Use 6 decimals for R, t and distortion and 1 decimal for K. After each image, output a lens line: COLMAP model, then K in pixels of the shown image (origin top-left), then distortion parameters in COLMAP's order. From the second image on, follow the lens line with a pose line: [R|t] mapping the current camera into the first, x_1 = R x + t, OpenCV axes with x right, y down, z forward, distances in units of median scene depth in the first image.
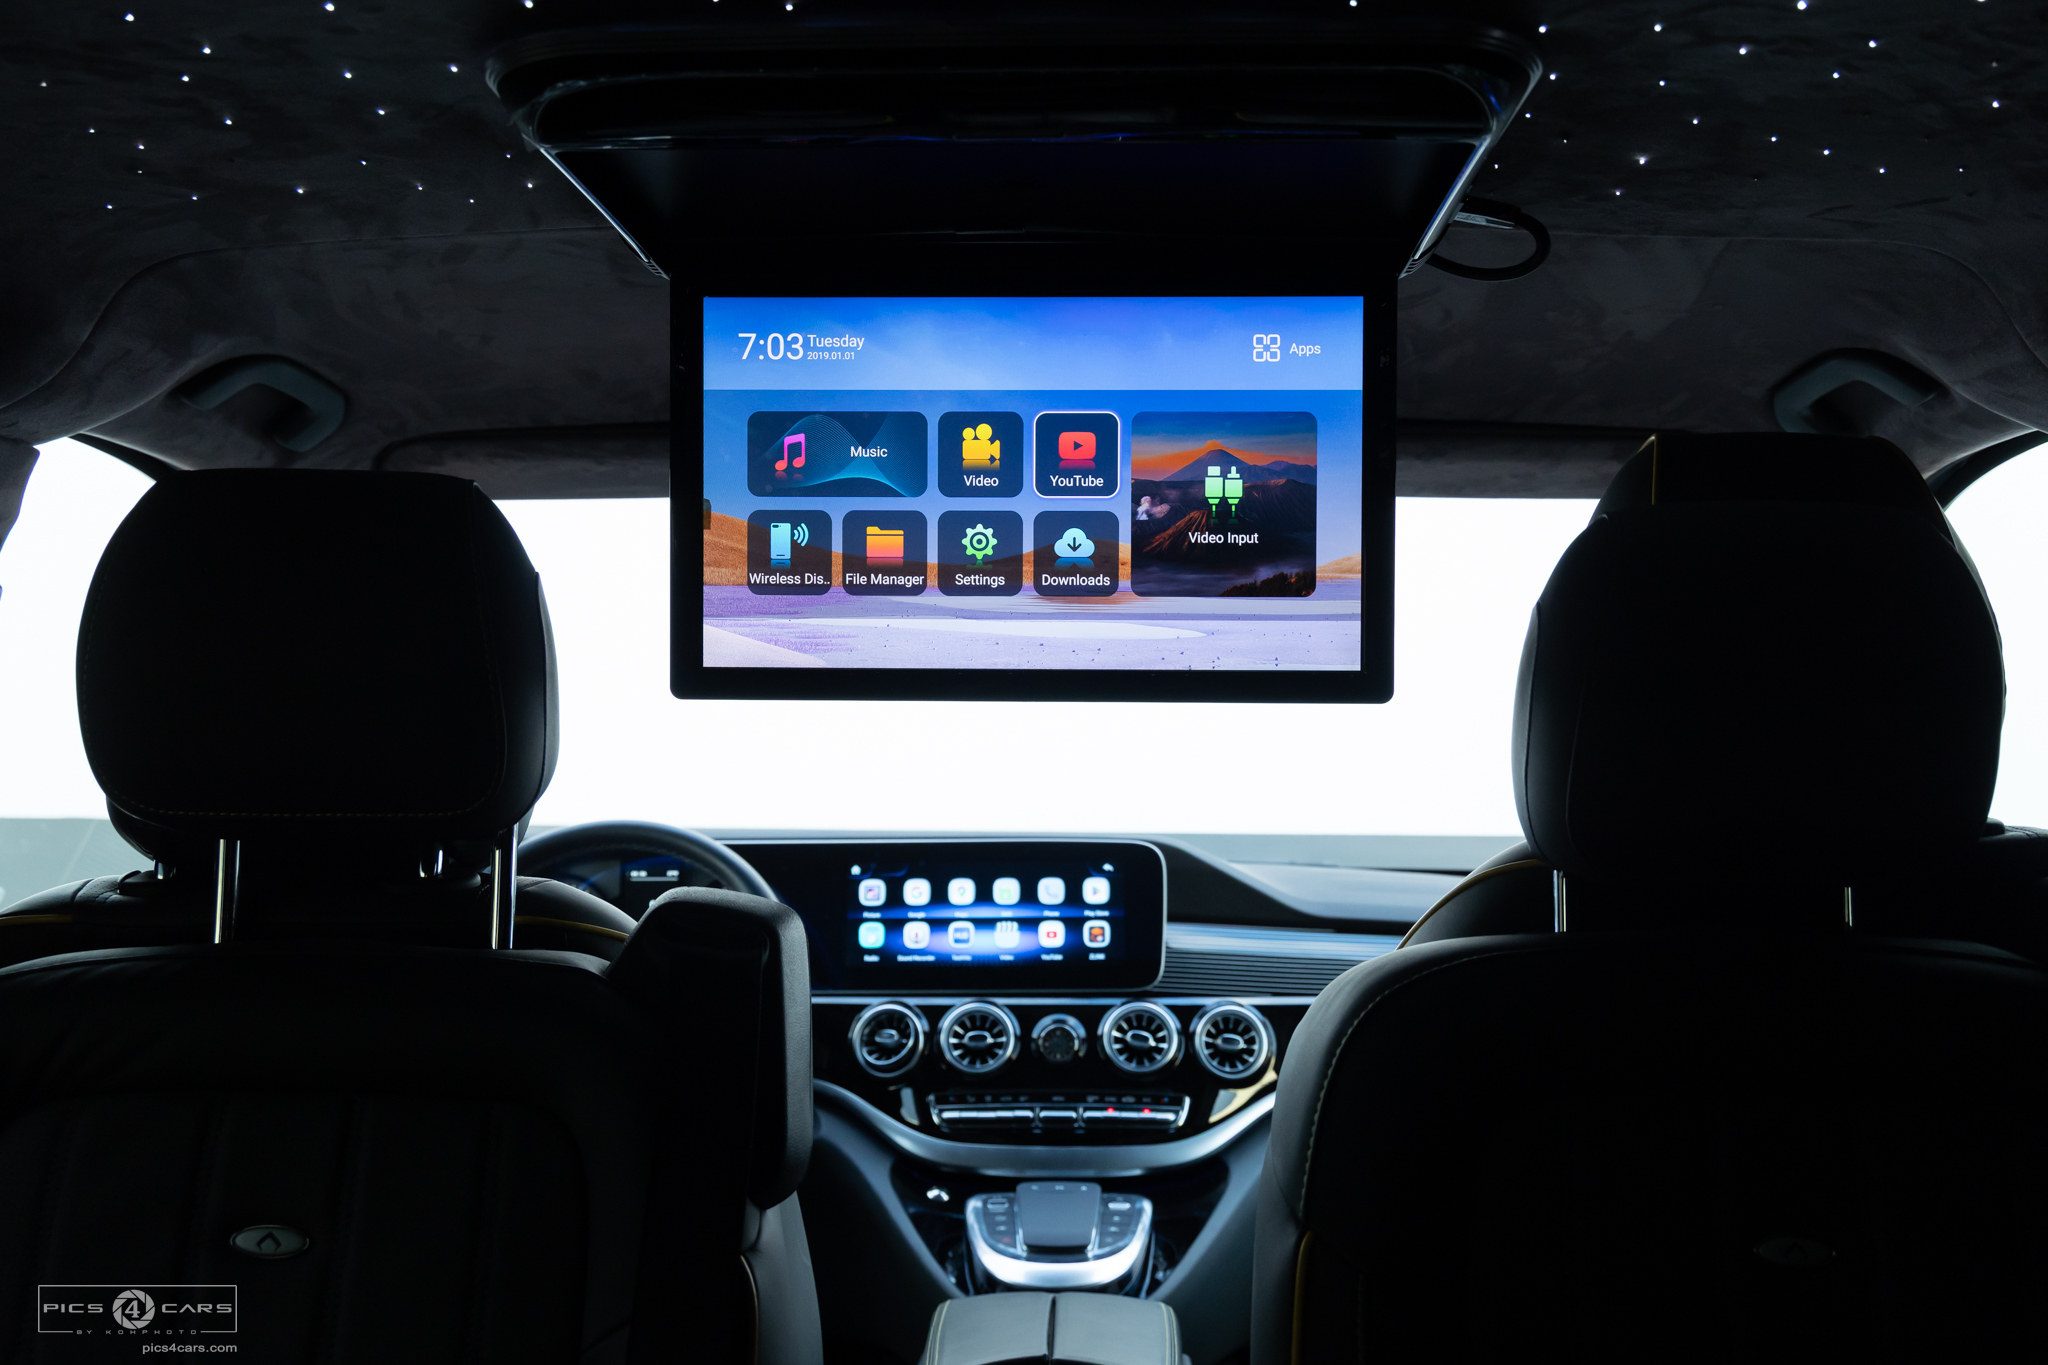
lens RADIAL K [[2062.9, 0, 1024.0], [0, 2062.9, 682.5], [0, 0, 1]] dist [0.000429, -0.000183]
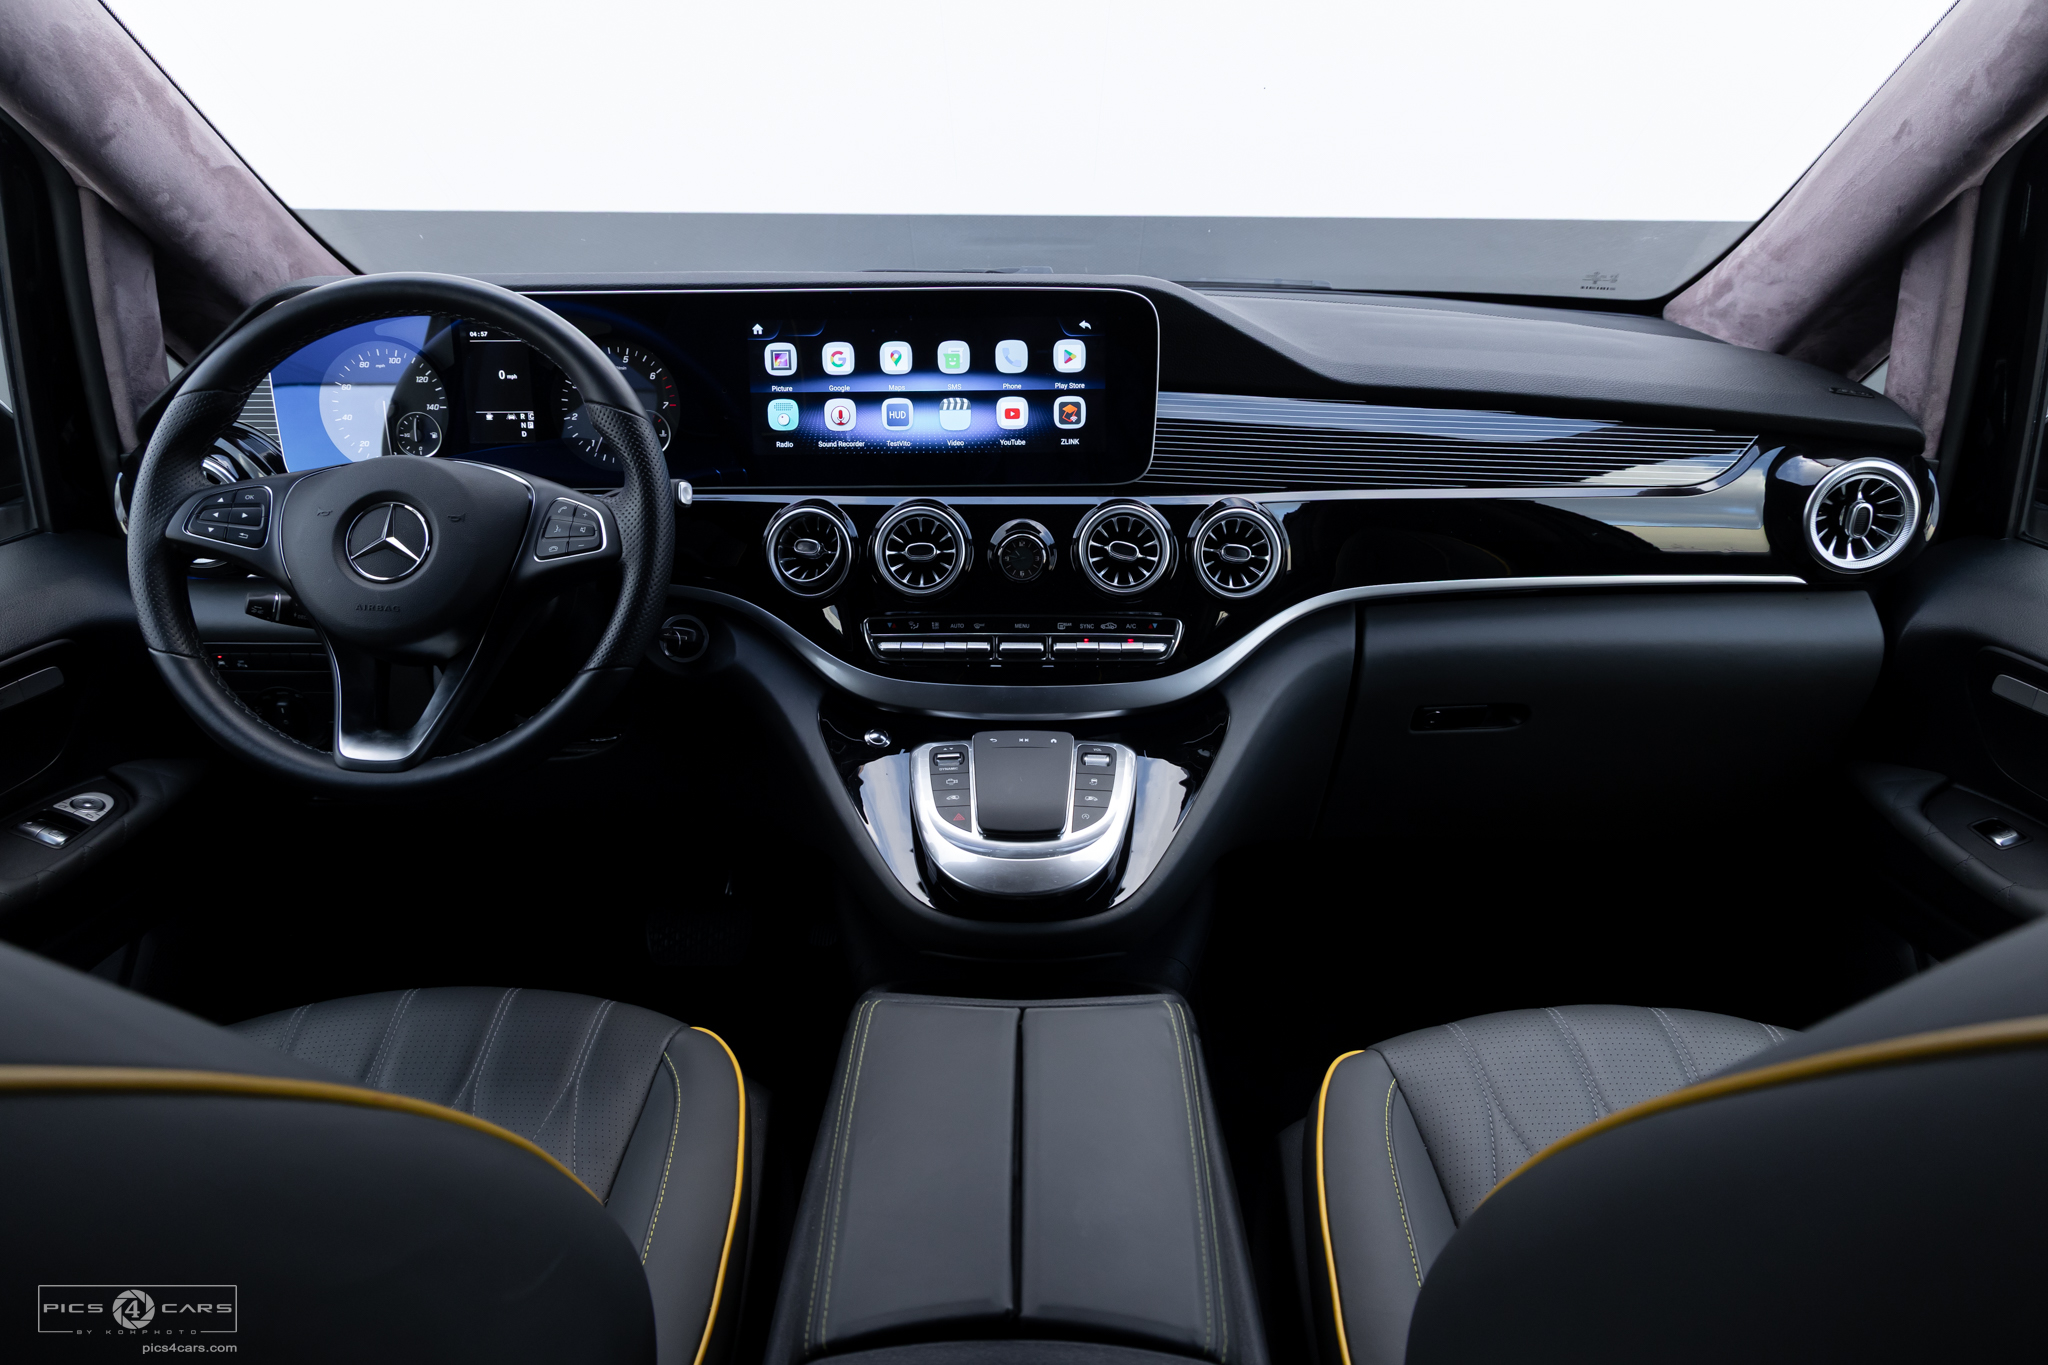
lens RADIAL K [[1369.1, 0, 1024.0], [0, 1369.1, 682.5], [0, 0, 1]] dist [-0.006220, -0.000262]
pose [[0.999644, -0.011199, 0.024209, 0.004168], [0.000374, 0.913391, 0.407083, 0.003612], [-0.026671, -0.406929, 0.913070, 0.492057]]
